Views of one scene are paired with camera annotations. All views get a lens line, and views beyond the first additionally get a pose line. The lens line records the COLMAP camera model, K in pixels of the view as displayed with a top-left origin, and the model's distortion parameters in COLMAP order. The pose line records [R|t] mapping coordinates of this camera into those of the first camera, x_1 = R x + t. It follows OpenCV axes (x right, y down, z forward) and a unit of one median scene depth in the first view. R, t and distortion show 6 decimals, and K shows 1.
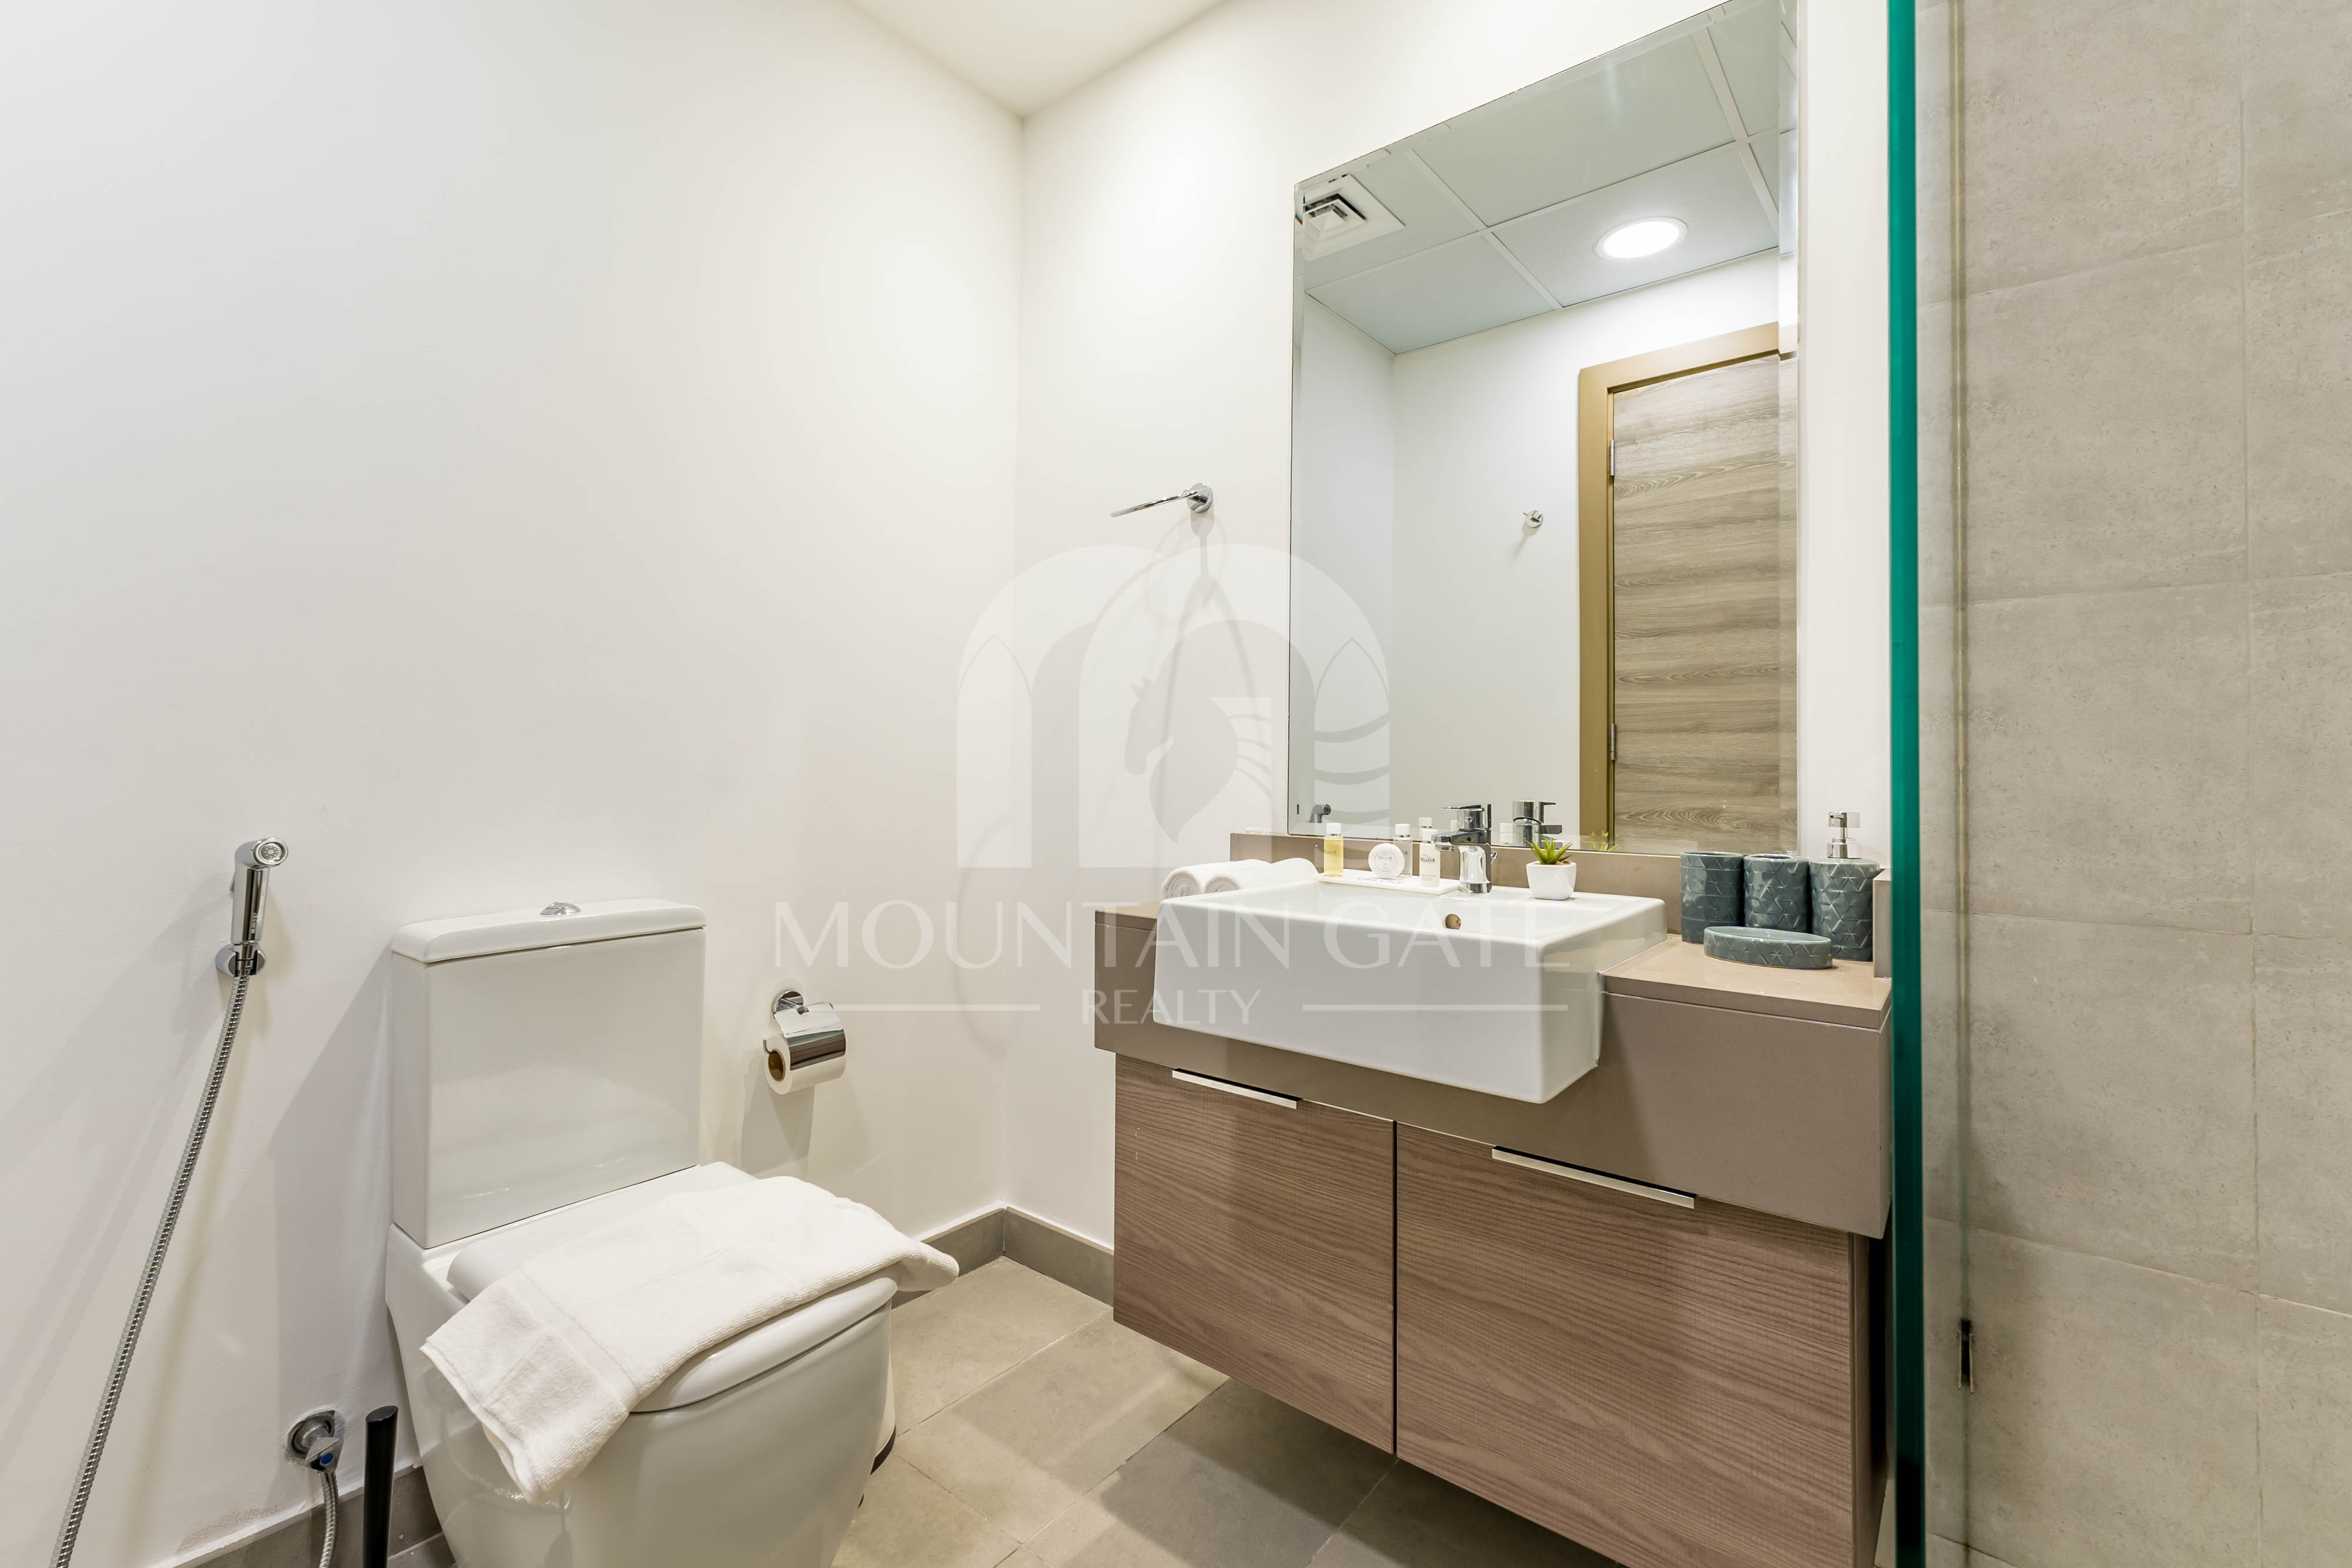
lens RADIAL K [[994.6, 0, 1181.0], [0, 994.6, 770.2], [0, 0, 1]] dist [0.006849, -0.000720]
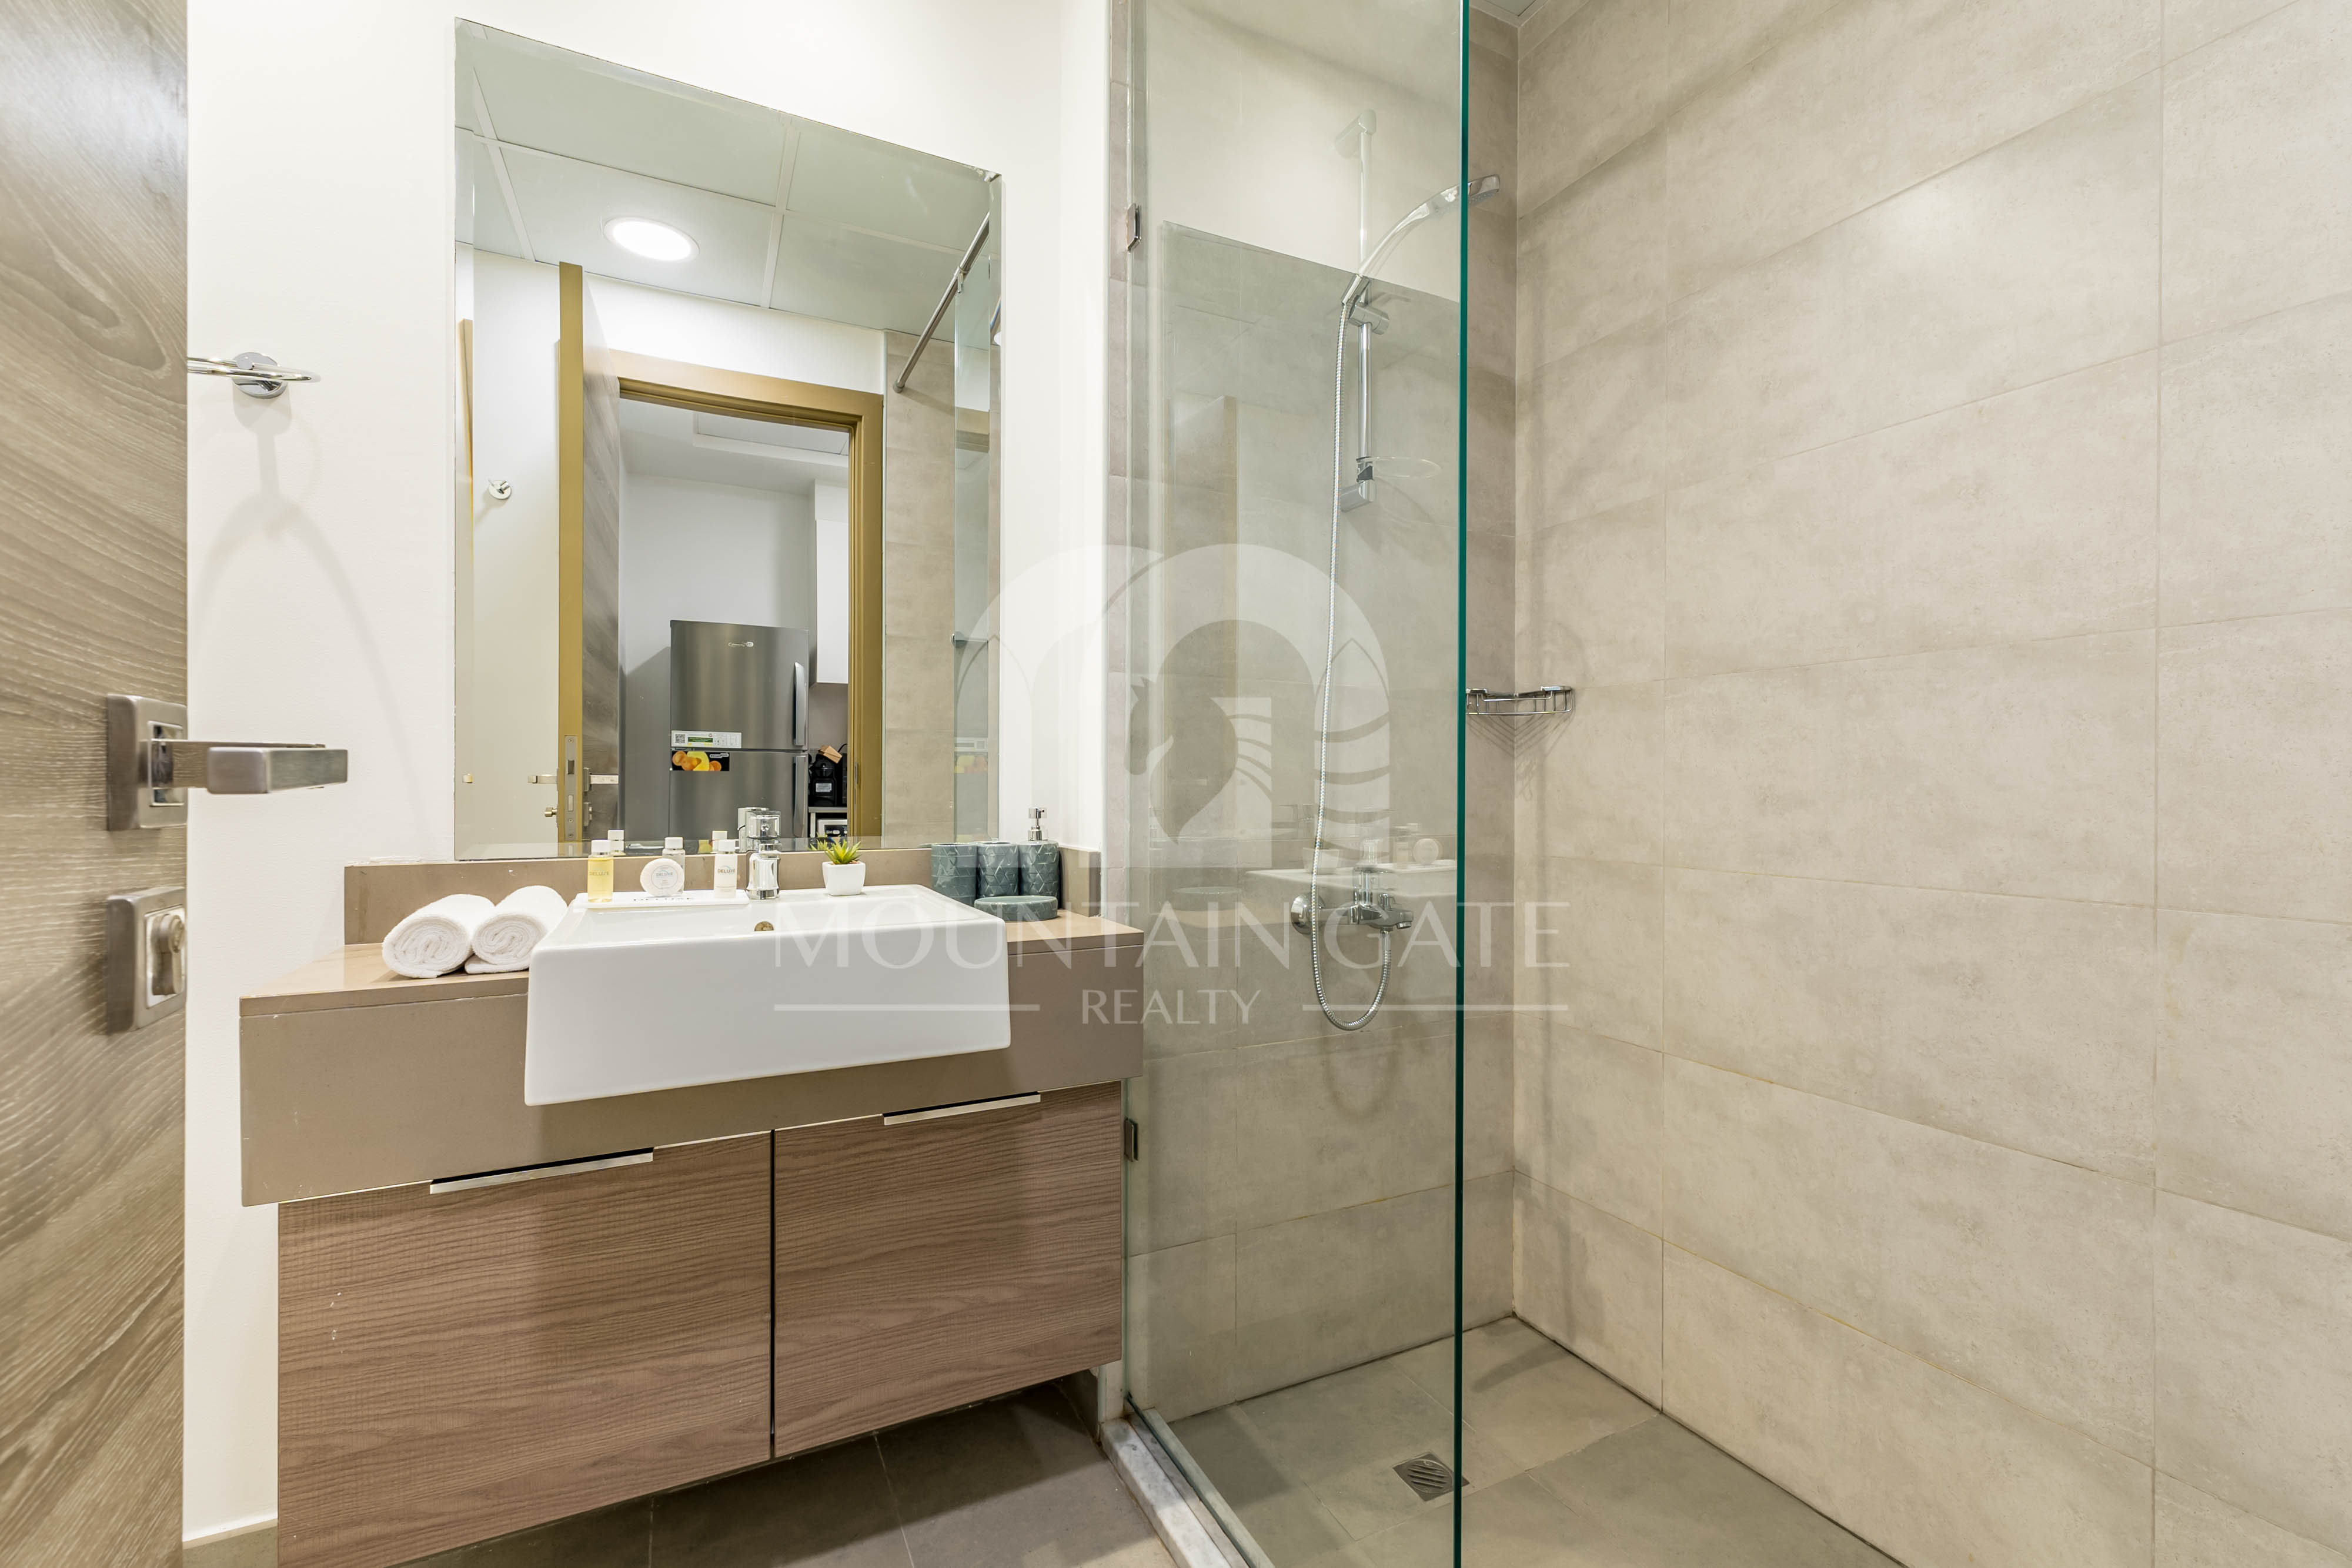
lens RADIAL K [[994.6, 0, 1175.7], [0, 994.6, 786.0], [0, 0, 1]] dist [0.006849, -0.000720]
pose [[0.418107, -0.014326, 0.908285, -0.510266], [-0.007828, 0.999782, 0.019372, -0.018053], [-0.908364, -0.015210, 0.417904, 0.209790]]
